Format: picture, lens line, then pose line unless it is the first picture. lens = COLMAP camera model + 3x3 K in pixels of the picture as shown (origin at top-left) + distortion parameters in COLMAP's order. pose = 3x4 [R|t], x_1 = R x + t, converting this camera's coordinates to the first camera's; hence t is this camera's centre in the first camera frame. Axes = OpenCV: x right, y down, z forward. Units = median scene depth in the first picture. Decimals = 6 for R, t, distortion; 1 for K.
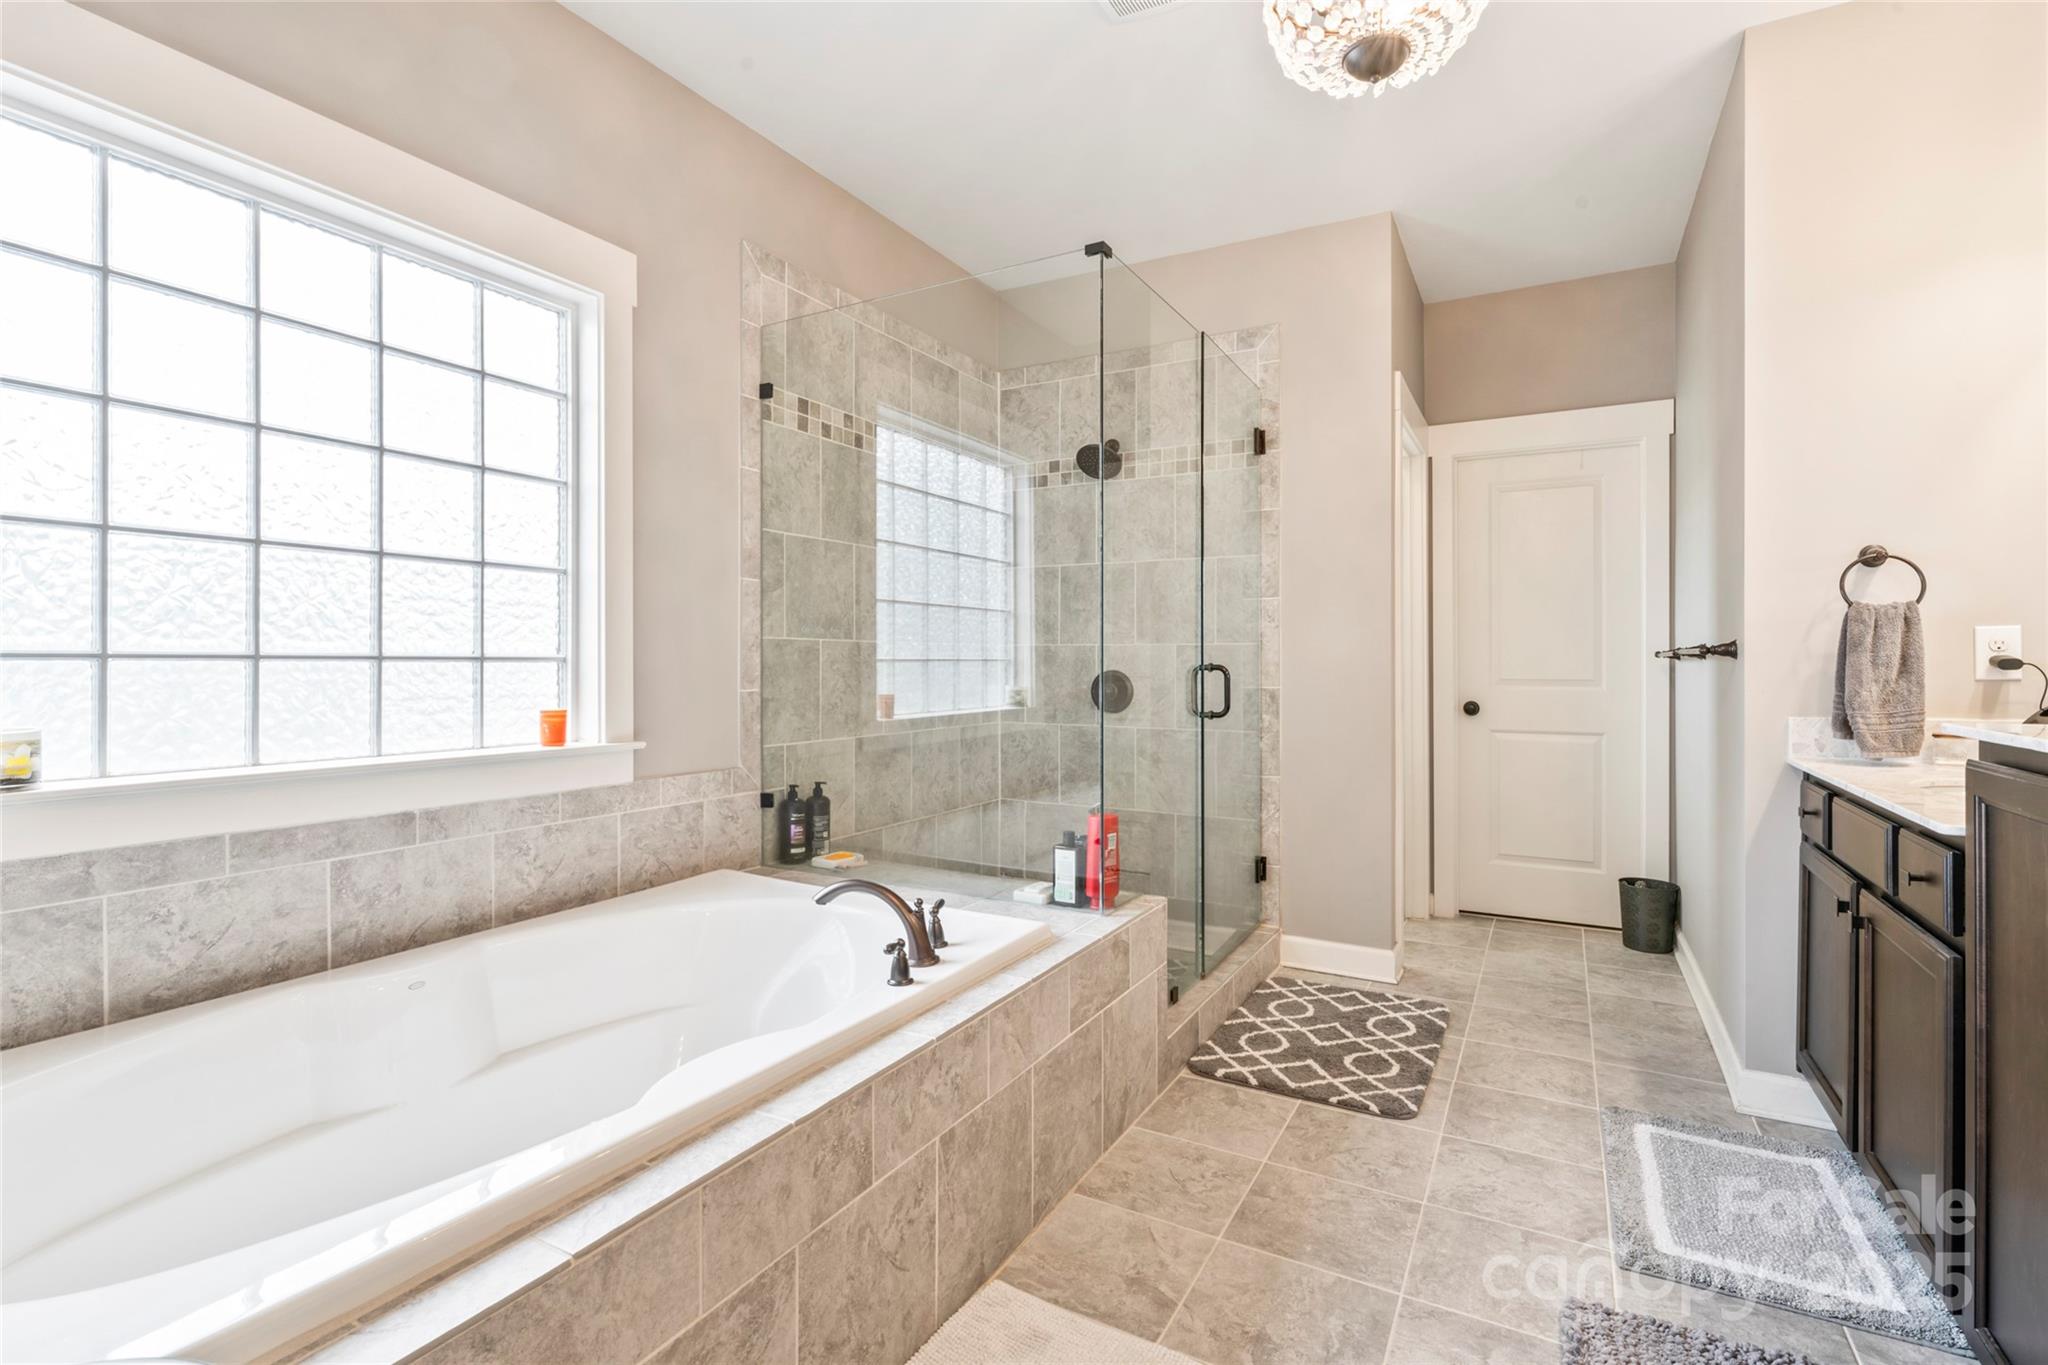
lens RADIAL K [[957.2, 0, 1024.1], [0, 957.2, 662.6], [0, 0, 1]] dist [-0.000733, -0.000107]
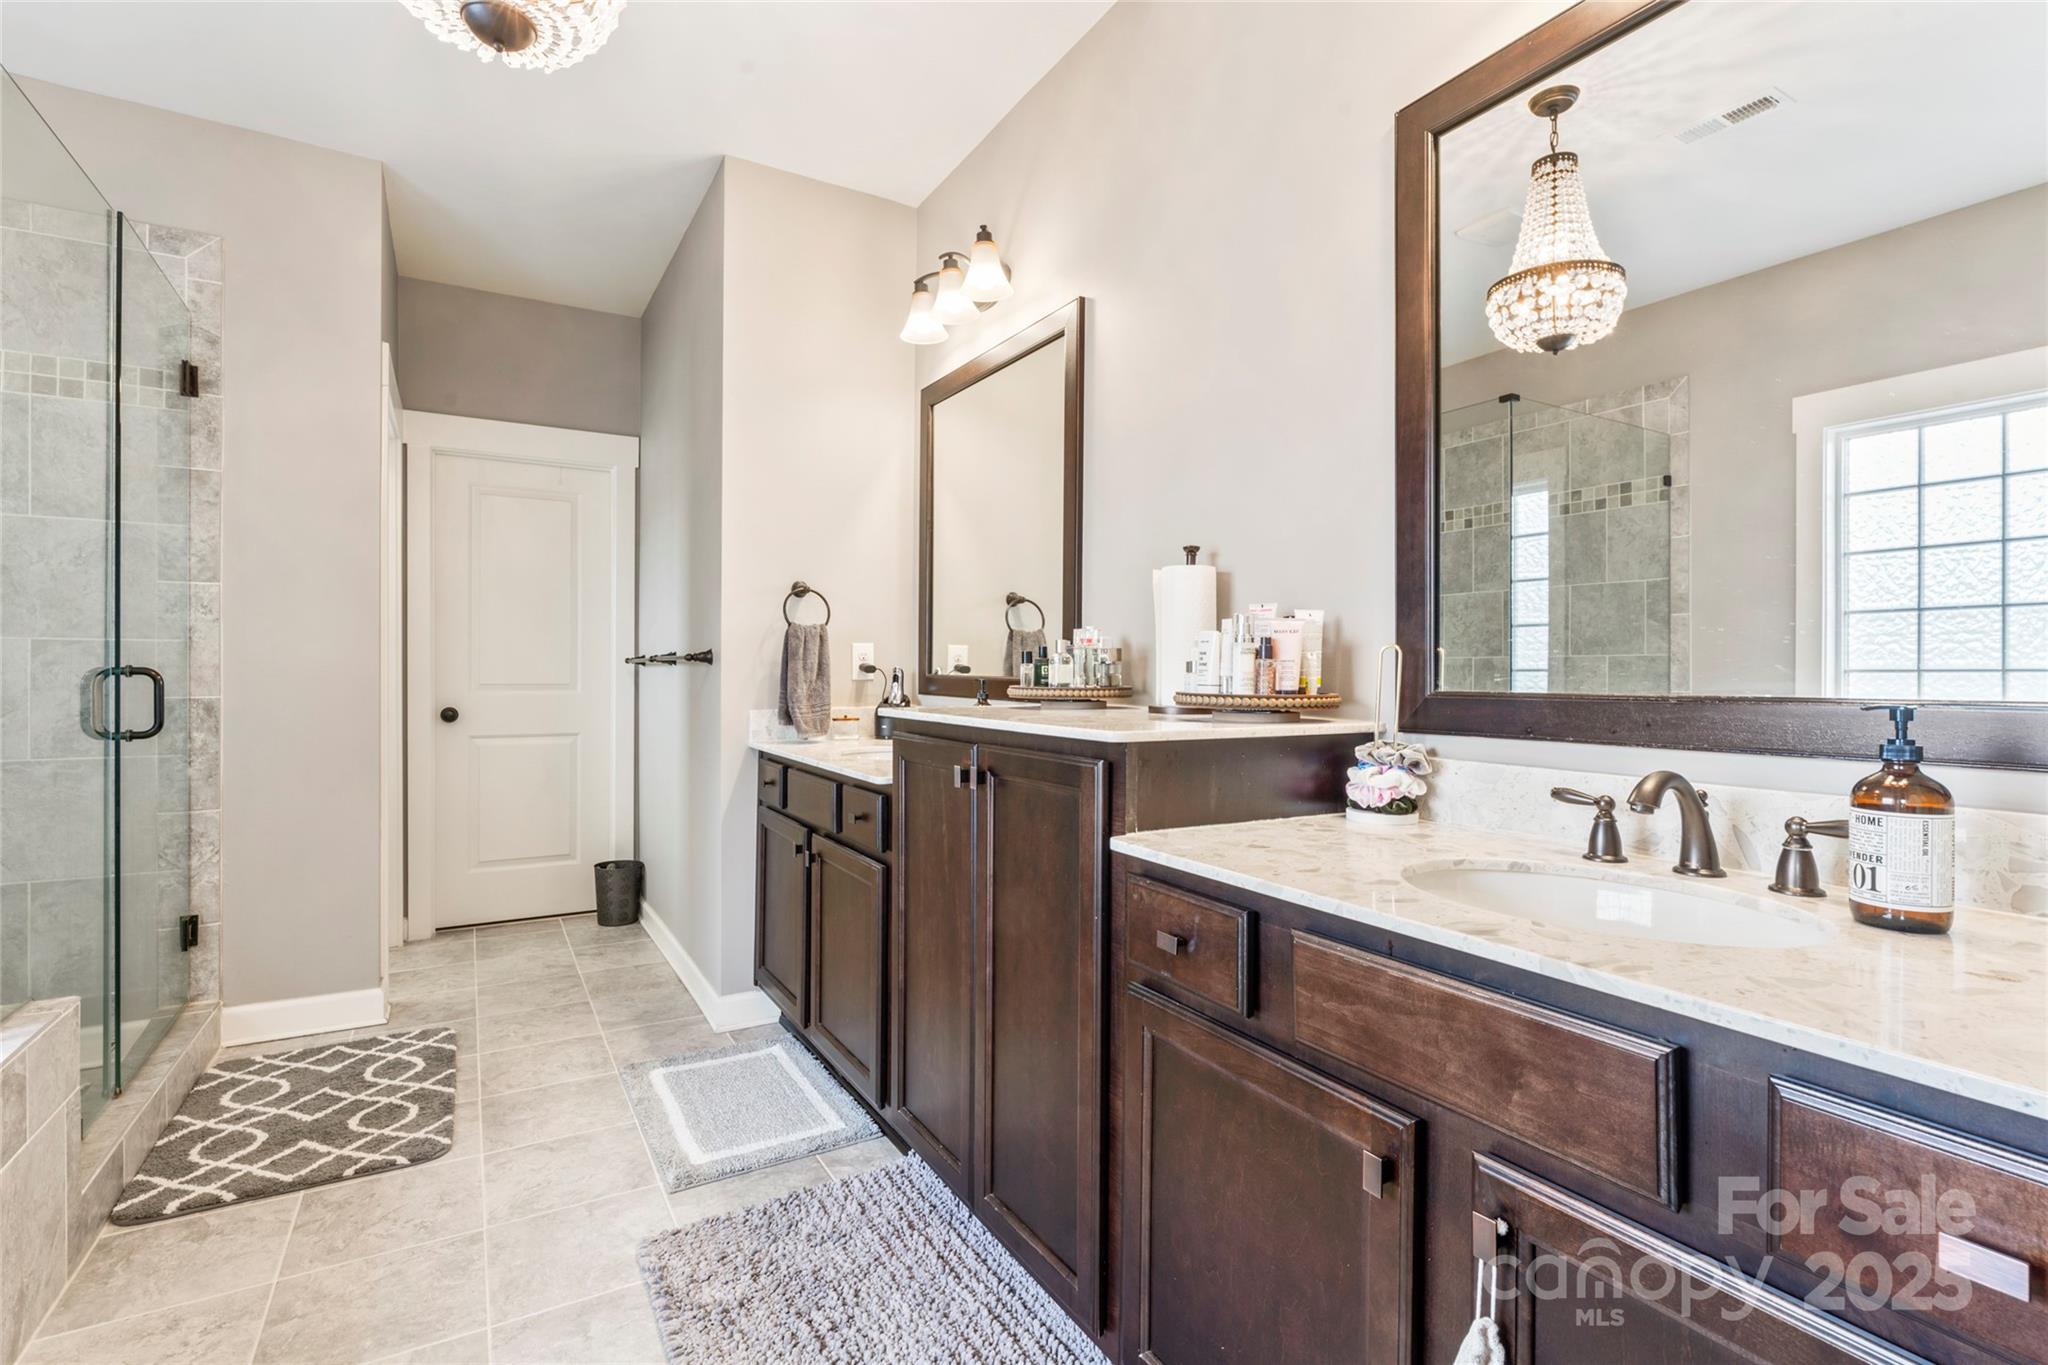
lens RADIAL K [[952.6, 0, 1016.5], [0, 952.6, 672.8], [0, 0, 1]] dist [0.001540, 0.000279]
pose [[0.508318, -0.000184, 0.861170, -0.095176], [-0.003563, 0.999991, 0.002316, 0.002182], [-0.861162, -0.004245, 0.508313, 0.039589]]
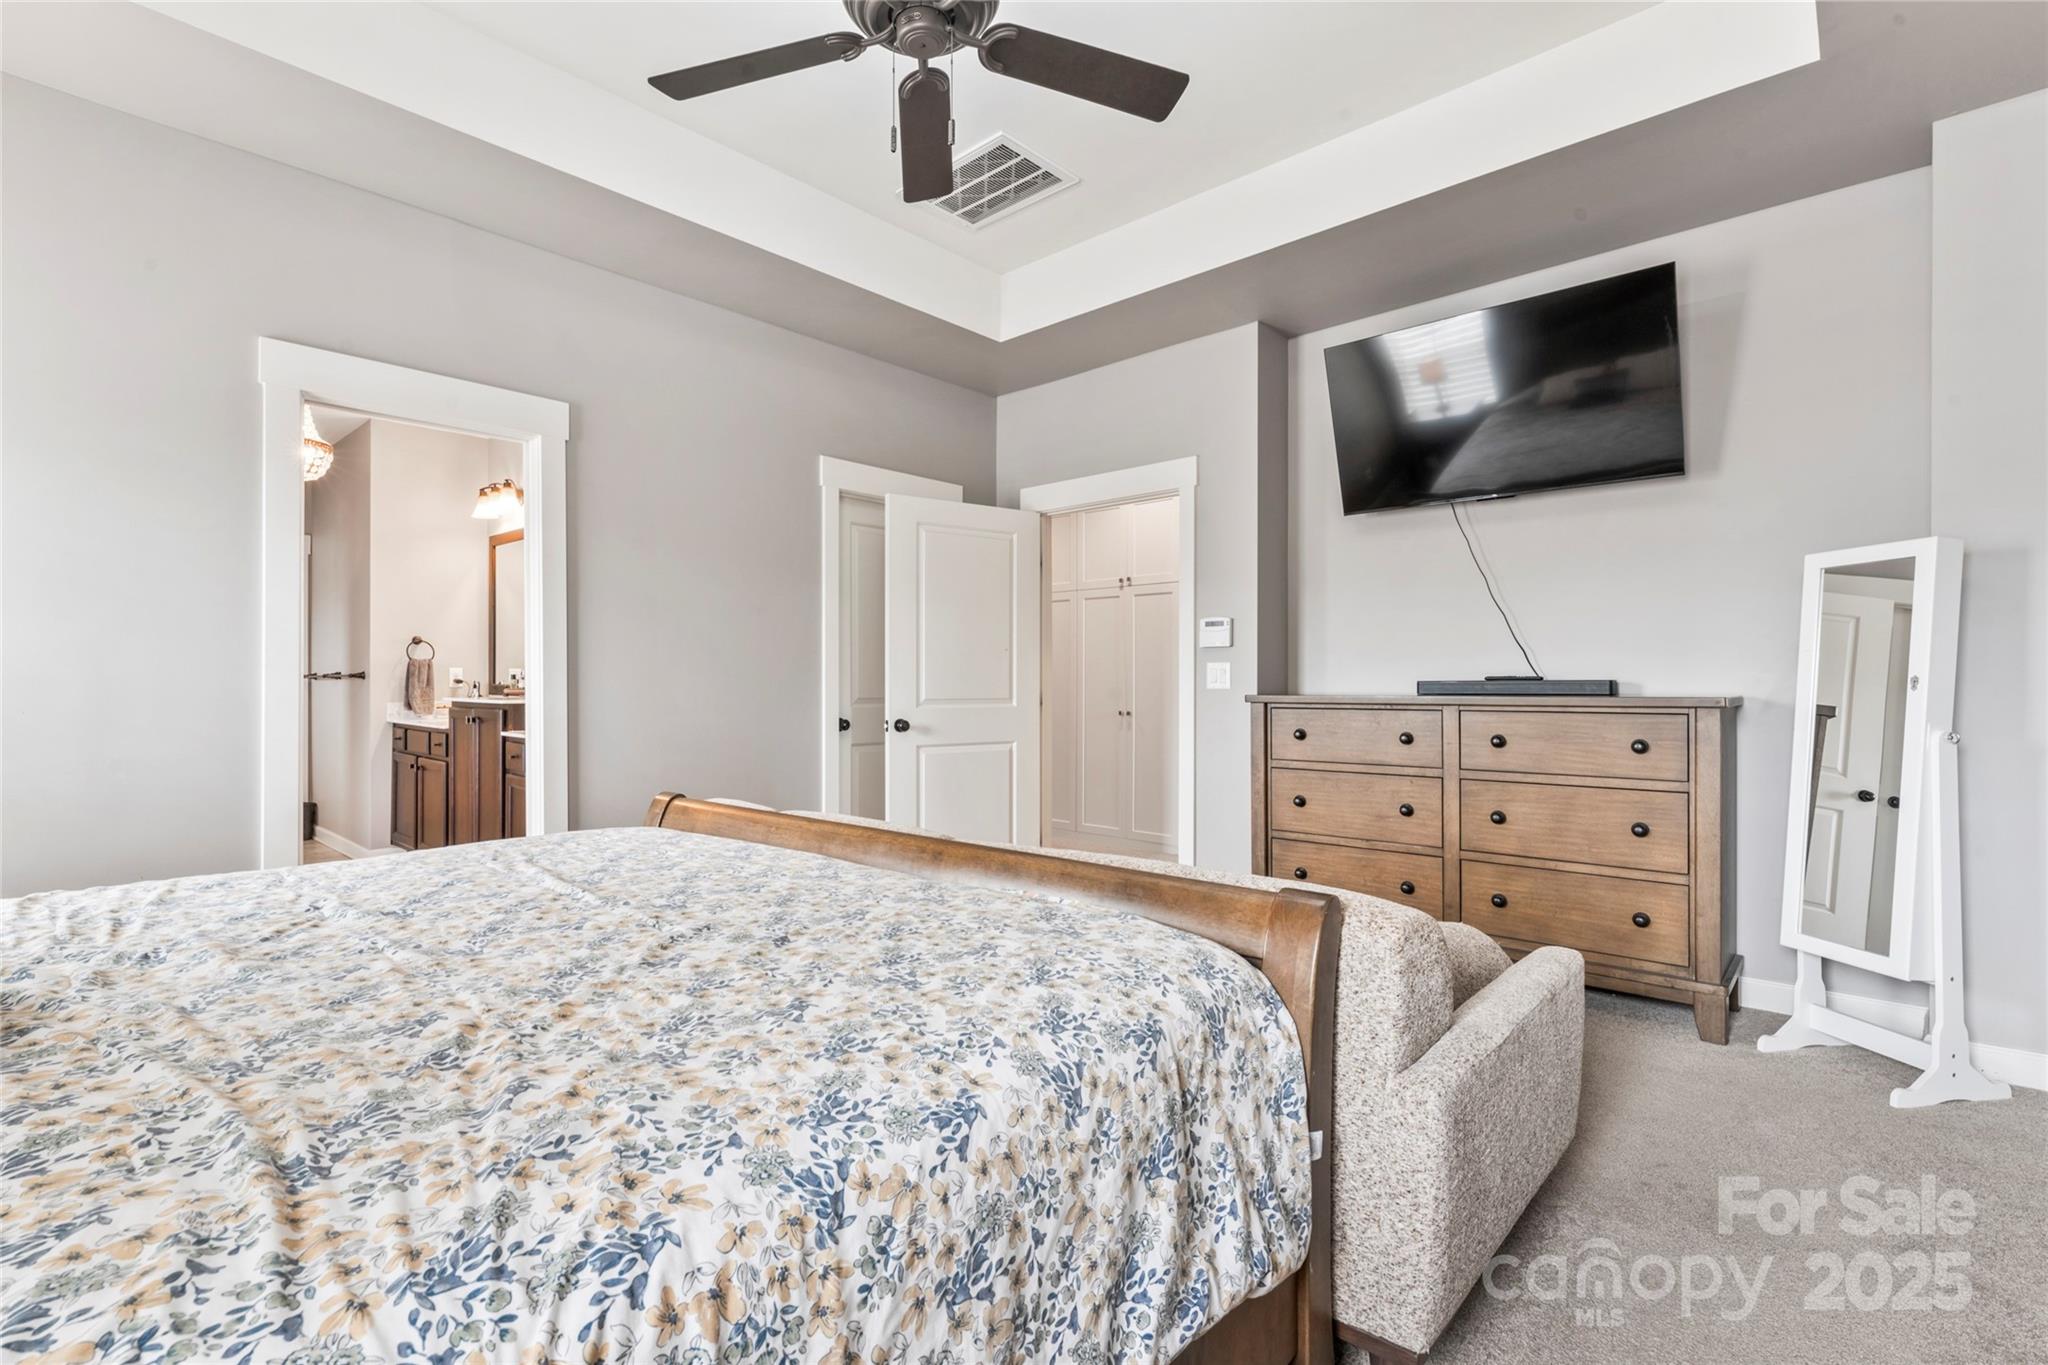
lens RADIAL K [[940.9, 0, 1019.7], [0, 940.9, 682.0], [0, 0, 1]] dist [0.000363, 0.000126]
pose [[0.233136, -0.001716, 0.972443, -0.997186], [-0.000053, 0.999998, 0.001777, -0.001595], [-0.972444, -0.000466, 0.233136, -0.974762]]
